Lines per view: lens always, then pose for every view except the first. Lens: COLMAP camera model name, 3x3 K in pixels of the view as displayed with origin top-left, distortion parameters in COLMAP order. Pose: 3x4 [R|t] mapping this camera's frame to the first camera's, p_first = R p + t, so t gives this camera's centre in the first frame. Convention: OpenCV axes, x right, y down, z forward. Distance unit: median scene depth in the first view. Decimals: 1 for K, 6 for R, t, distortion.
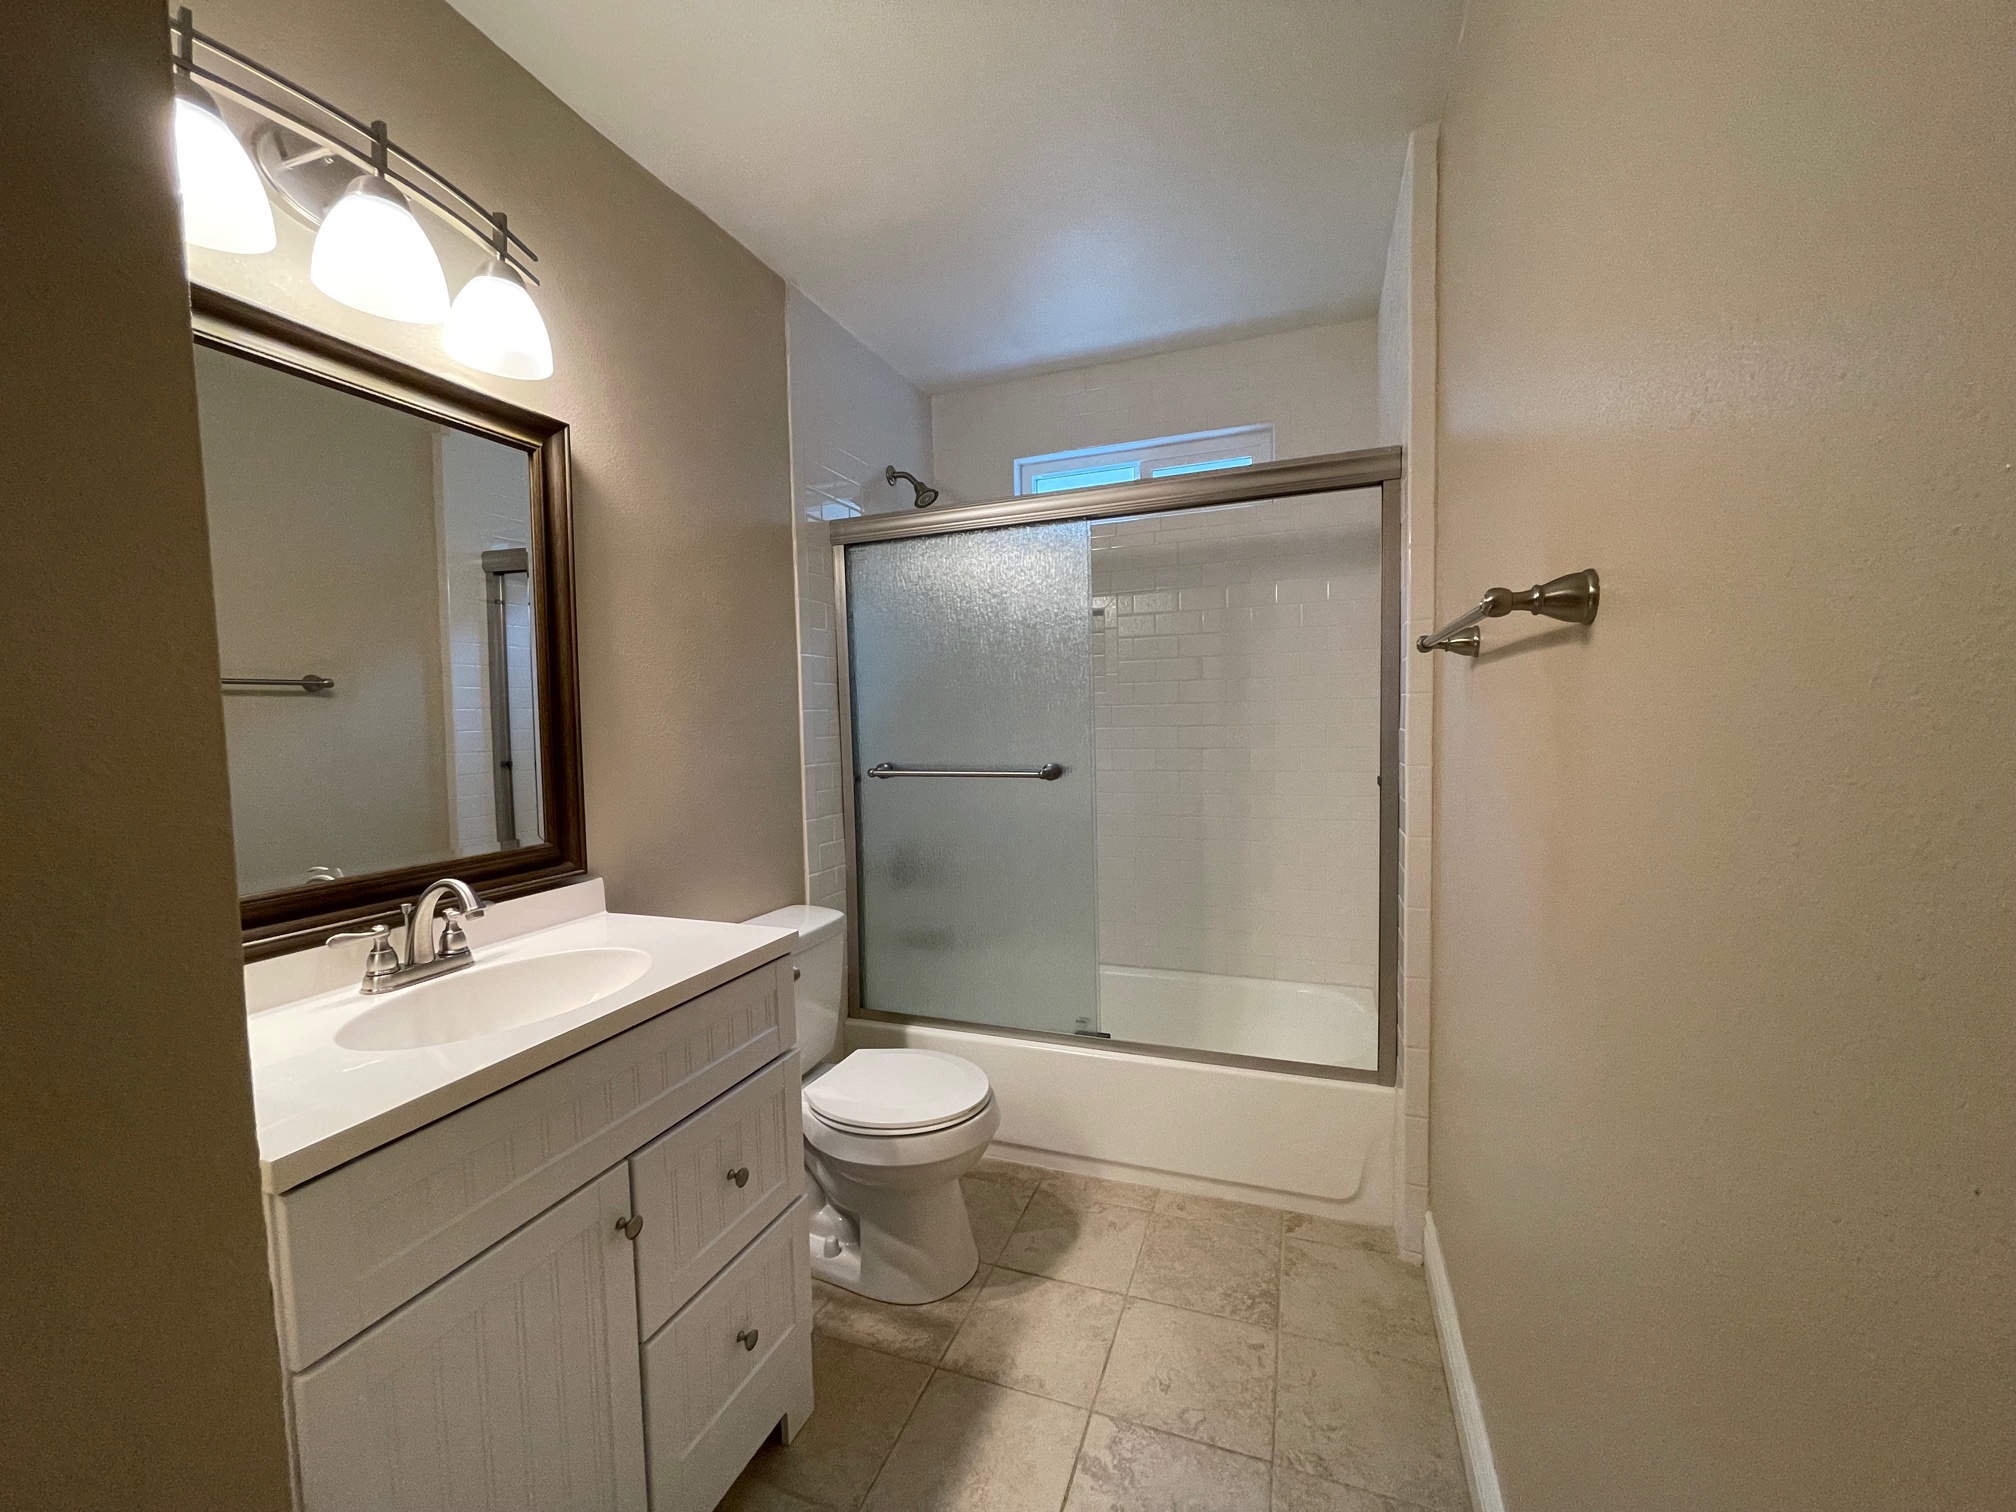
lens RADIAL K [[811.1, 0, 1003.2], [0, 811.1, 754.7], [0, 0, 1]] dist [-0.001193, 0.001093]
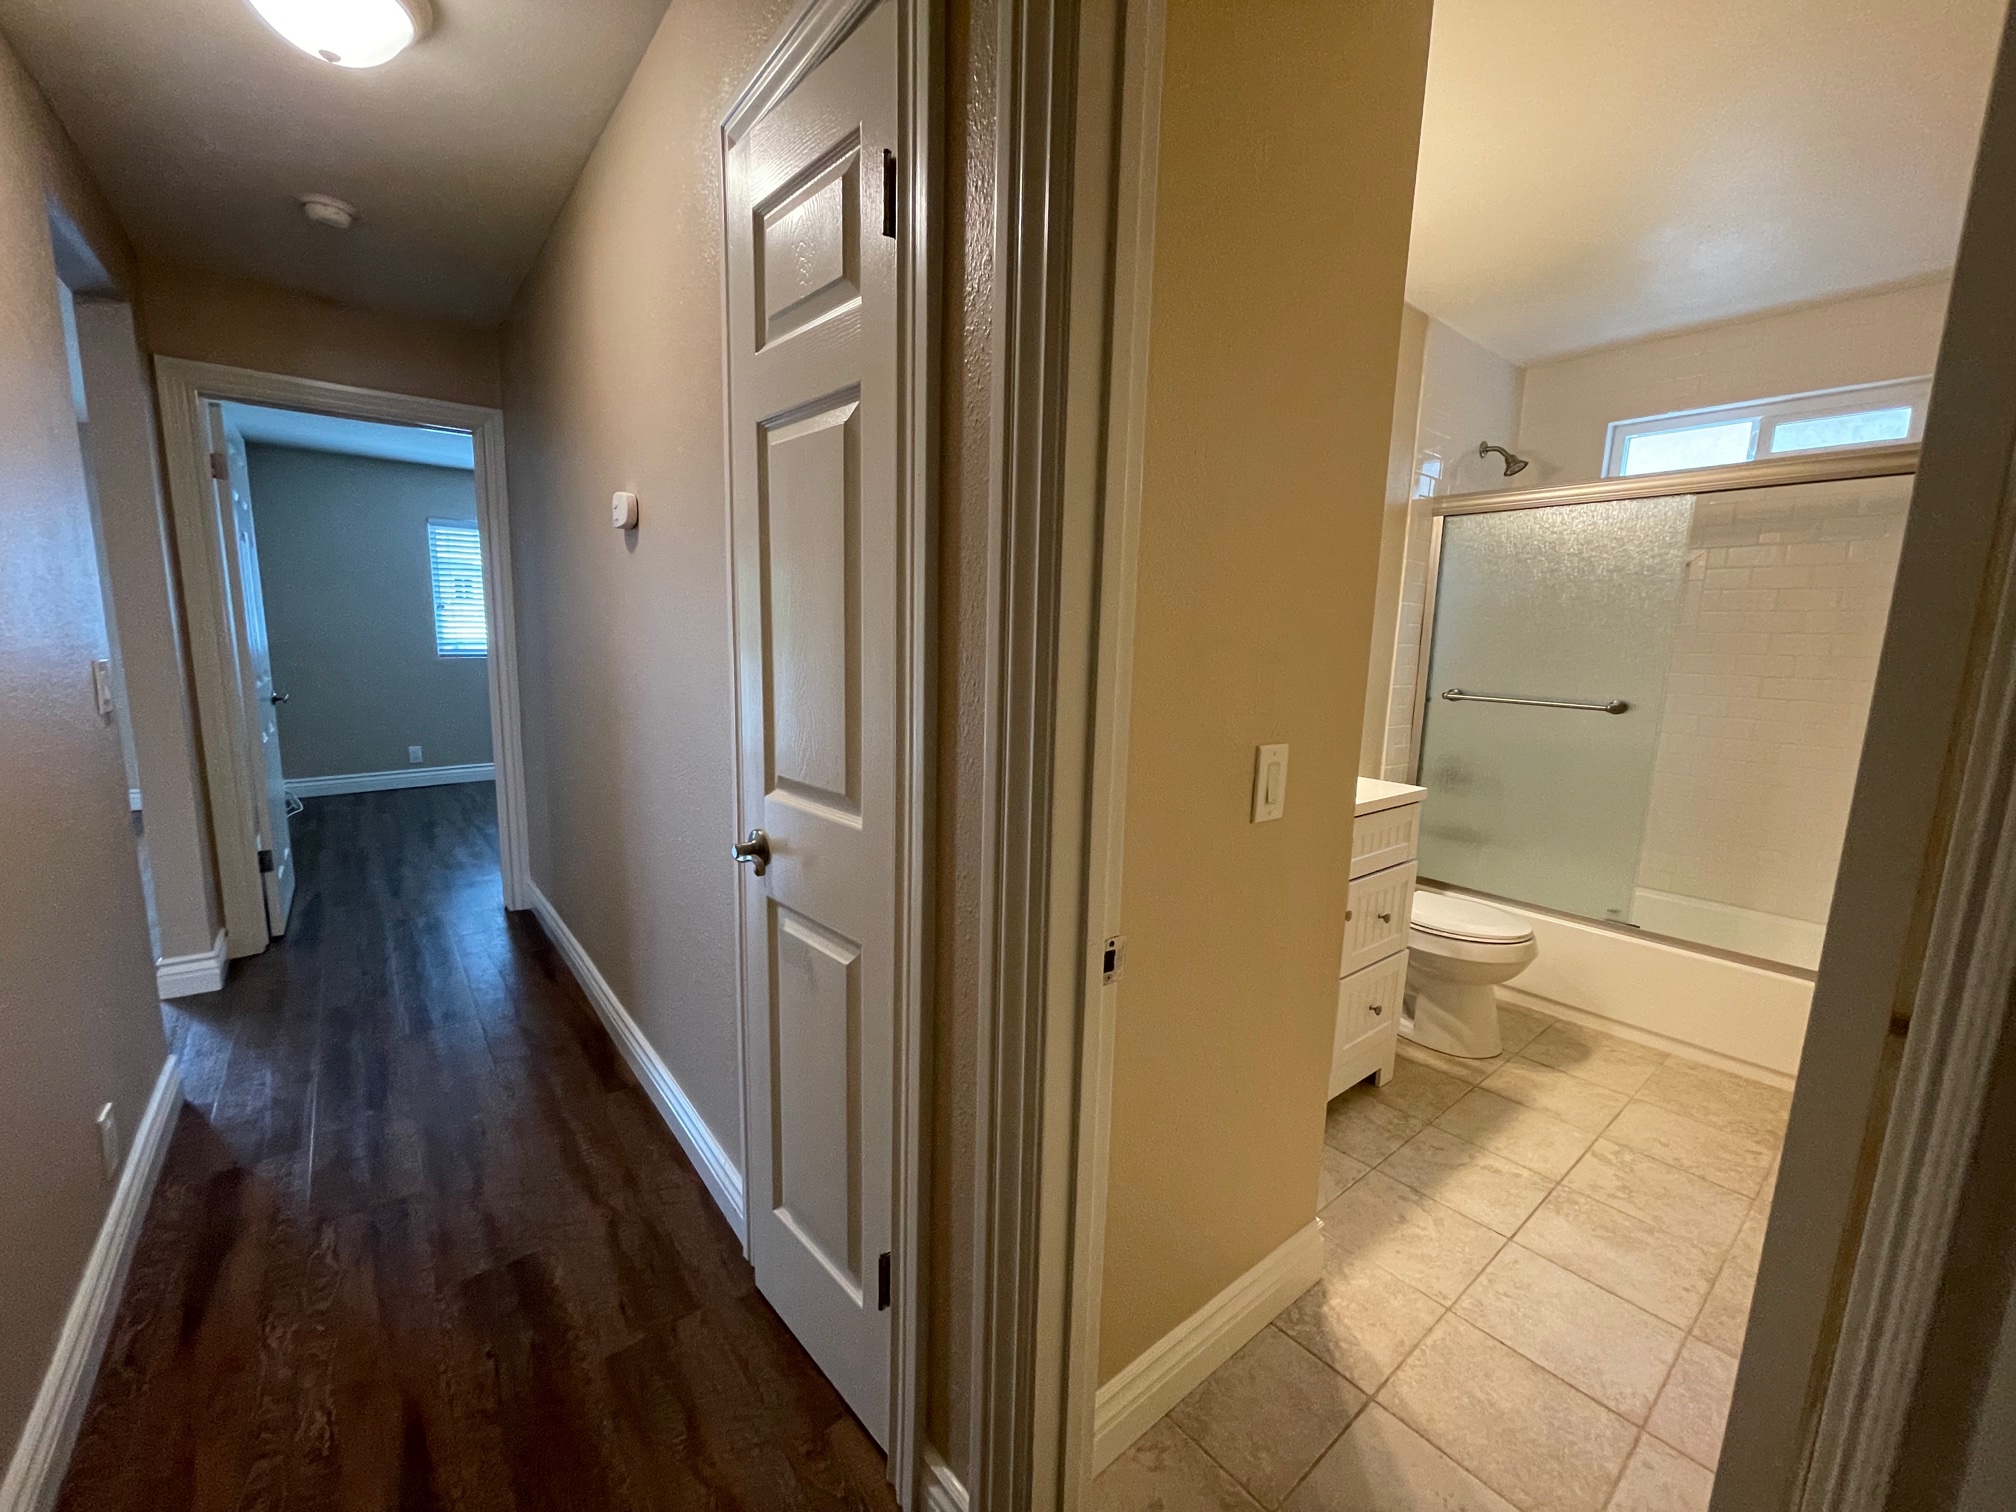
lens RADIAL K [[811.1, 0, 1005.2], [0, 811.1, 759.4], [0, 0, 1]] dist [-0.001193, 0.001093]
pose [[0.860333, 0.126727, -0.493728, -0.124338], [-0.075598, 0.989613, 0.122276, 0.019471], [0.504095, -0.067873, 0.860977, -0.535073]]
